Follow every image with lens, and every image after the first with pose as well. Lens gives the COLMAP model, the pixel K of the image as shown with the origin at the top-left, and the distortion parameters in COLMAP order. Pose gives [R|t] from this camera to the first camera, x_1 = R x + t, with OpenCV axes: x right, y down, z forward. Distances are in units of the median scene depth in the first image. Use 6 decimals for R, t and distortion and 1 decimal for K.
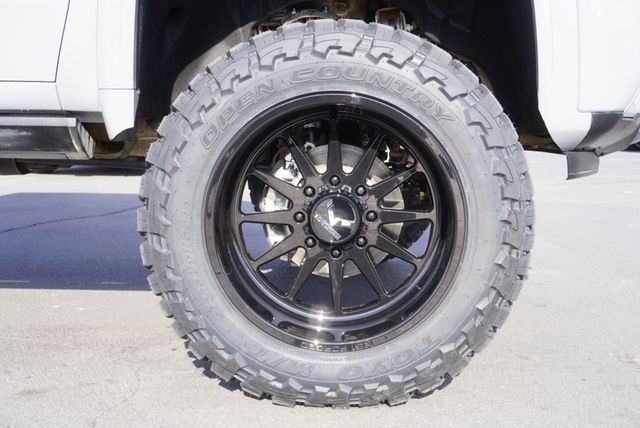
lens RADIAL K [[777.2, 0, 319.8], [0, 777.2, 197.1], [0, 0, 1]] dist [0.003809, -0.001437]
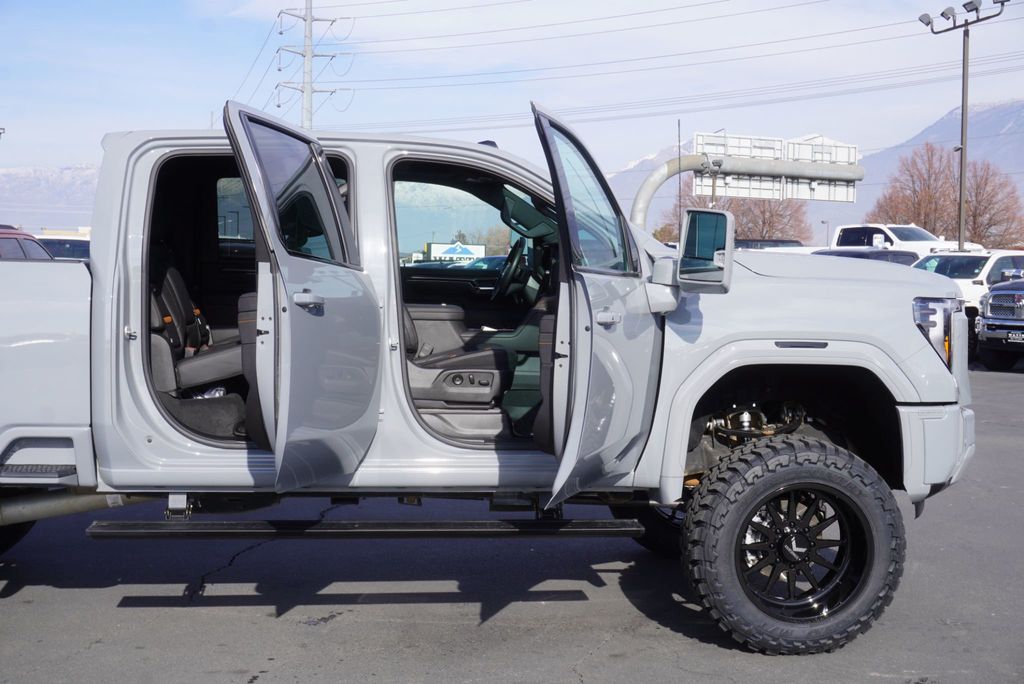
lens RADIAL K [[1320.9, 0, 512.0], [0, 1320.9, 342.0], [0, 0, 1]] dist [0.014991, -0.011658]
pose [[0.987953, -0.009664, 0.154453, -1.134607], [0.014240, 0.999491, -0.028552, -0.381639], [-0.154098, 0.030408, 0.987588, -1.982940]]
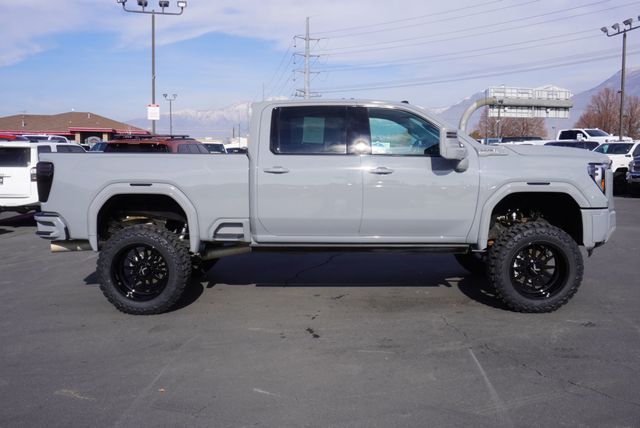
lens RADIAL K [[610.2, 0, 320.0], [0, 610.2, 214.0], [0, 0, 1]] dist [-0.001185, 0.018630]
pose [[0.999568, -0.020207, 0.021345, -1.282449], [0.019943, 0.999723, 0.012536, -0.351869], [-0.021592, -0.012105, 0.999694, -2.413408]]
